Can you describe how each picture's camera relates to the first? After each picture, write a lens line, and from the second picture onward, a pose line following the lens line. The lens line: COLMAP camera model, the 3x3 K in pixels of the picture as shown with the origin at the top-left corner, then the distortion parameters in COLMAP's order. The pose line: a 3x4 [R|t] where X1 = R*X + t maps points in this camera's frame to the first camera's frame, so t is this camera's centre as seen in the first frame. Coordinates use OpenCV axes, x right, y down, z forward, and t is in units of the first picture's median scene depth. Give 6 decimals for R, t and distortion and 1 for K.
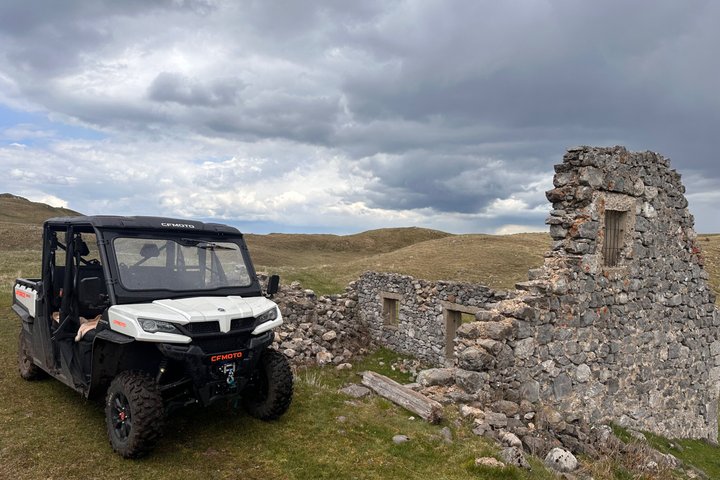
lens RADIAL K [[533.8, 0, 360.0], [0, 533.8, 240.0], [0, 0, 1]] dist [0.040729, -0.001998]
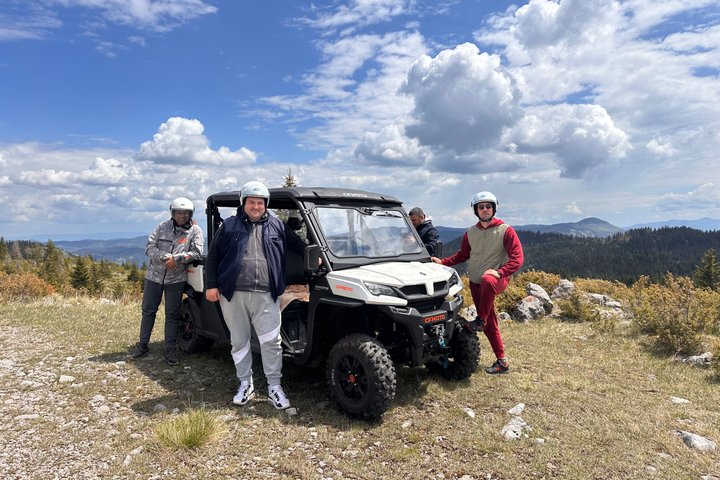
lens RADIAL K [[533.8, 0, 360.0], [0, 533.8, 240.0], [0, 0, 1]] dist [0.040729, -0.001998]
pose [[0.999257, -0.038223, -0.004997, -0.335755], [0.038401, 0.998355, 0.042574, 0.016006], [0.003362, -0.042735, 0.999081, -0.018480]]
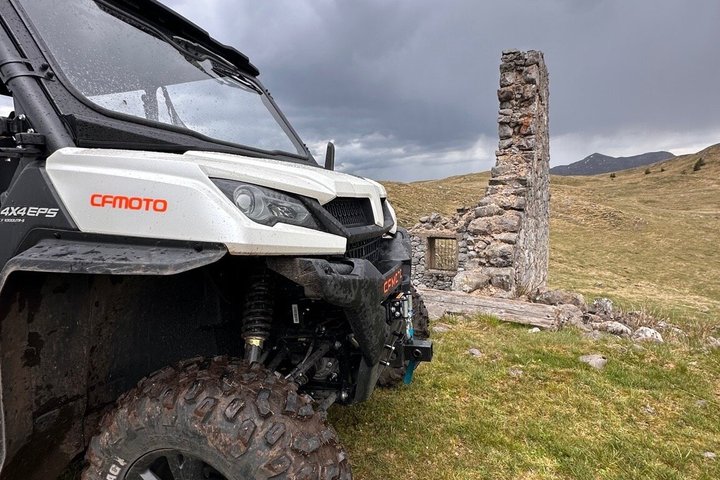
lens RADIAL K [[390.1, 0, 360.0], [0, 390.1, 240.0], [0, 0, 1]] dist [0.001445, 0.000570]
pose [[0.893848, -0.106730, 0.435482, -0.354833], [0.059812, 0.990958, 0.120102, 0.129375], [-0.444363, -0.081306, 0.892149, 0.648963]]
